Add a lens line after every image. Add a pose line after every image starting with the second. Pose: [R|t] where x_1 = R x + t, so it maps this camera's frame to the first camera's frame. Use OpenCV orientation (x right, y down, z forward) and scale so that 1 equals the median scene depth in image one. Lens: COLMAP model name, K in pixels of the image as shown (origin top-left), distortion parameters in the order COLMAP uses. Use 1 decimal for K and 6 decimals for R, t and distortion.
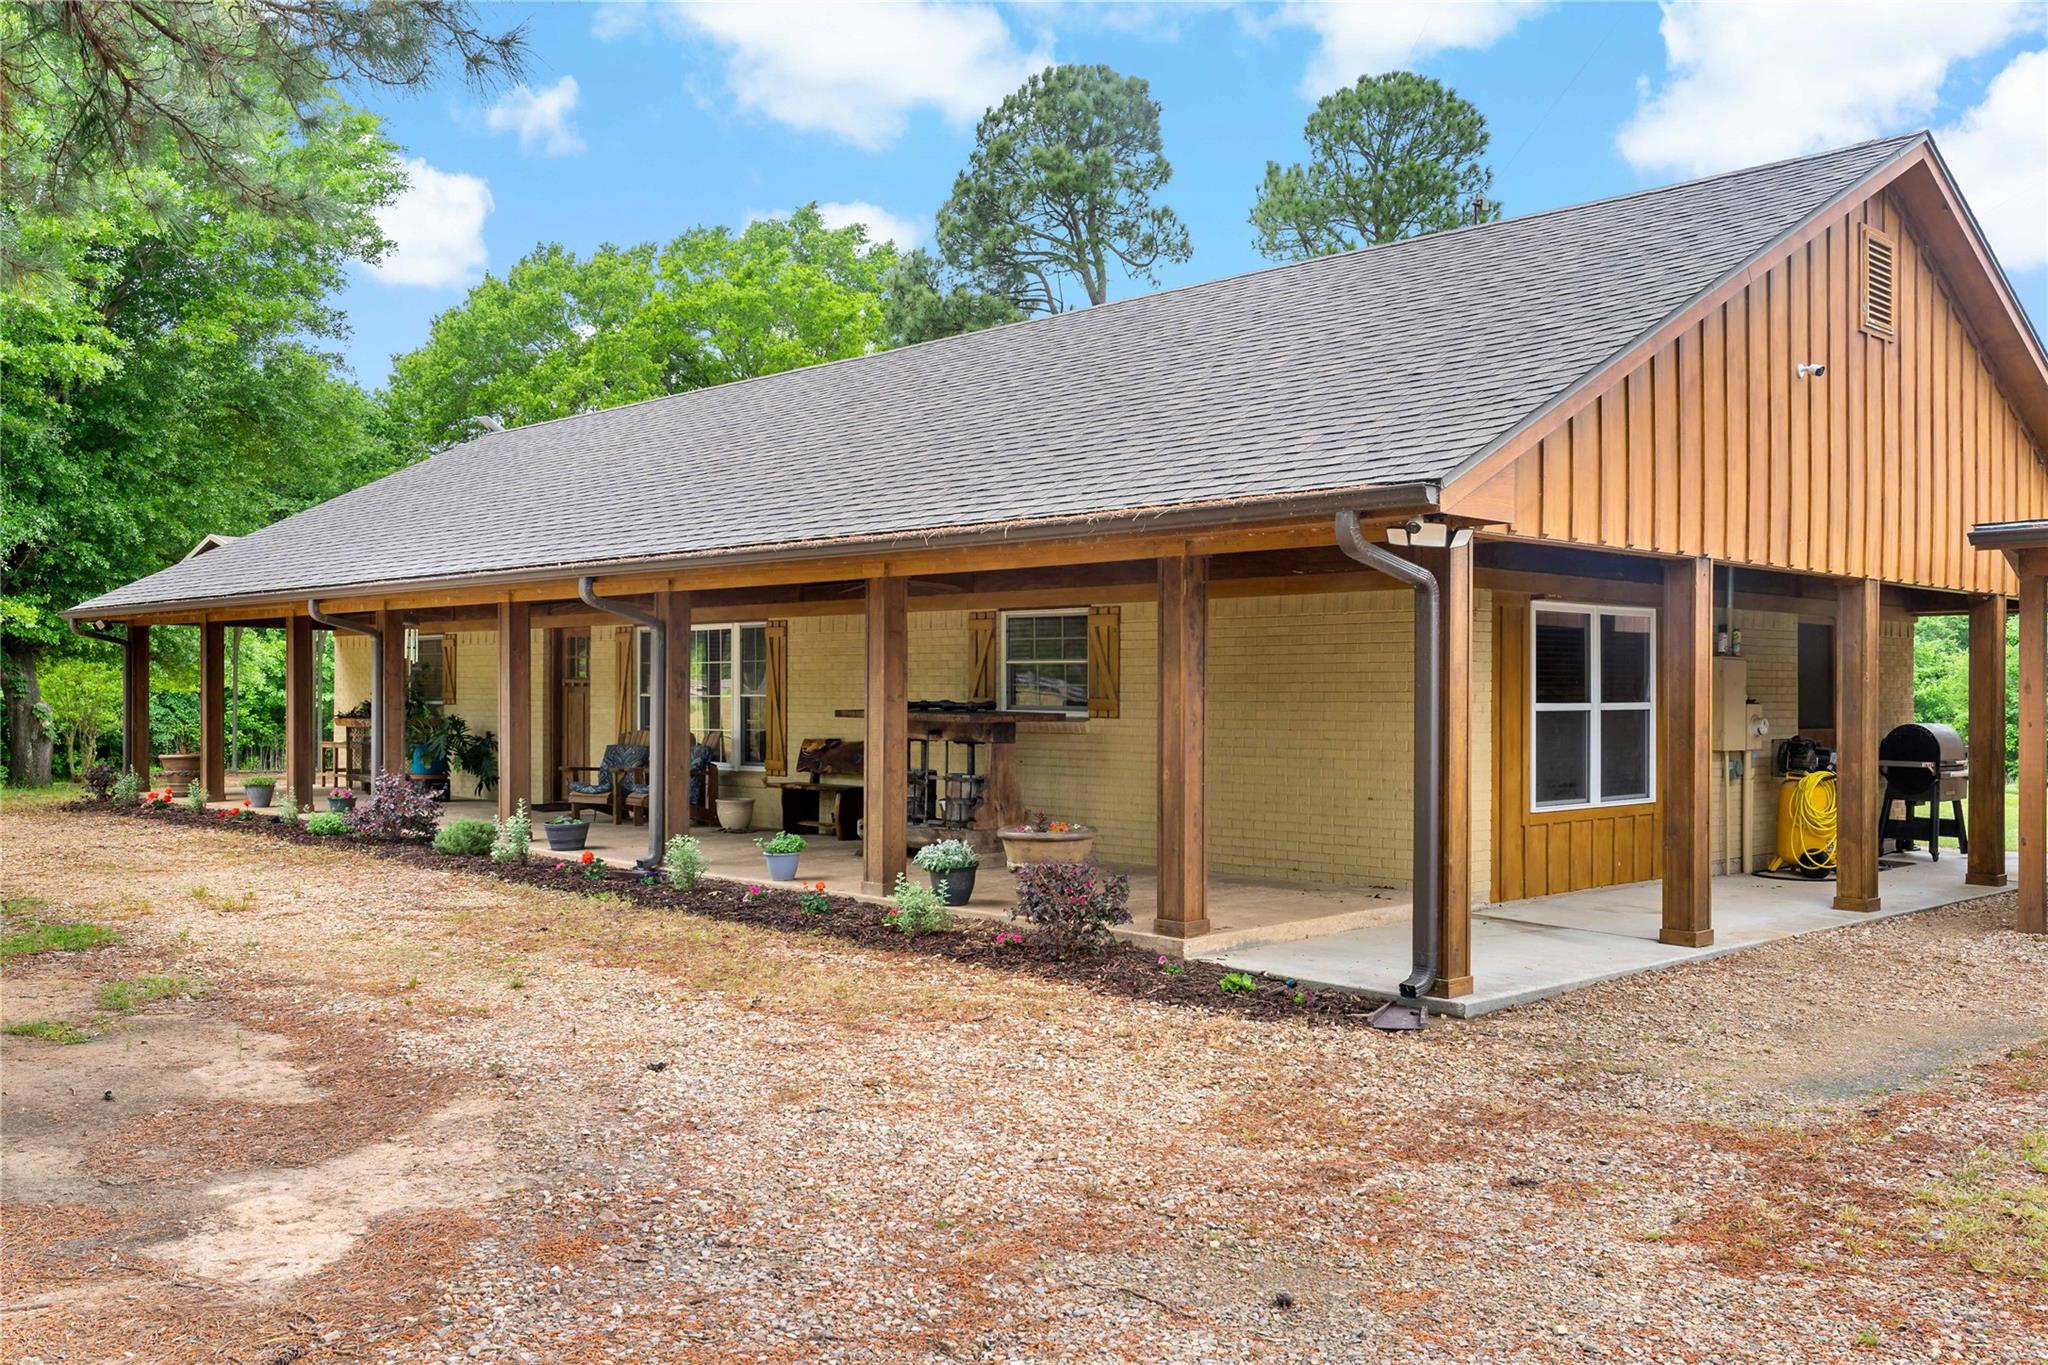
lens RADIAL K [[1796.2, 0, 1024.6], [0, 1796.2, 687.6], [0, 0, 1]] dist [0.006935, 0.002642]
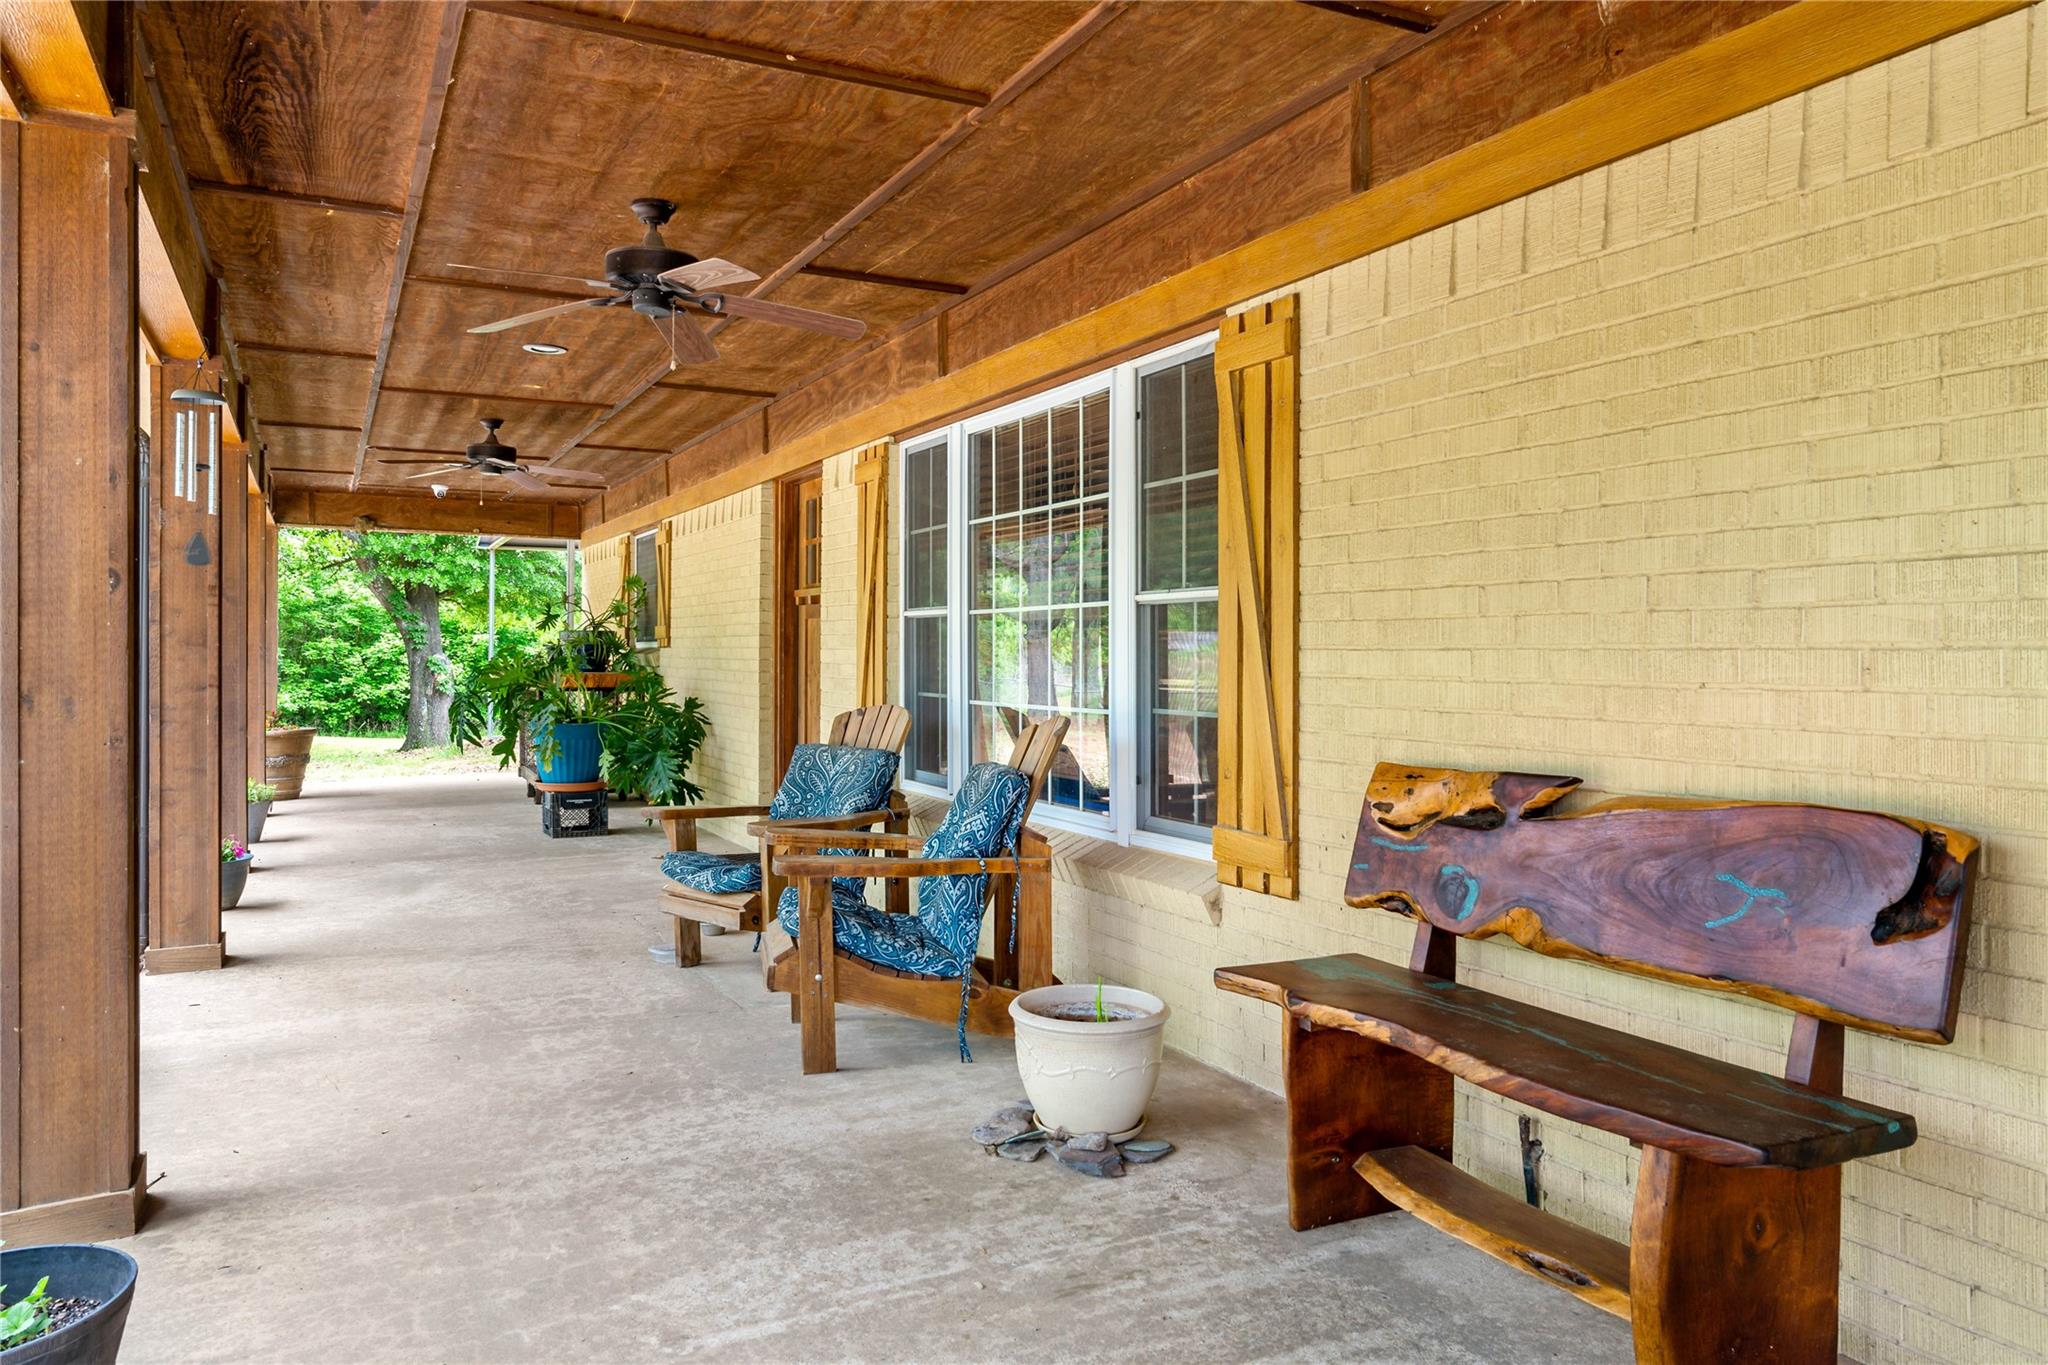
lens RADIAL K [[1403.4, 0, 1023.8], [0, 1403.4, 676.5], [0, 0, 1]] dist [-0.001516, -0.000105]
pose [[0.957471, 0.004289, -0.288499, -0.111051], [0.000860, 0.999843, 0.017720, 0.013875], [0.288529, -0.017215, 0.957316, 0.790374]]
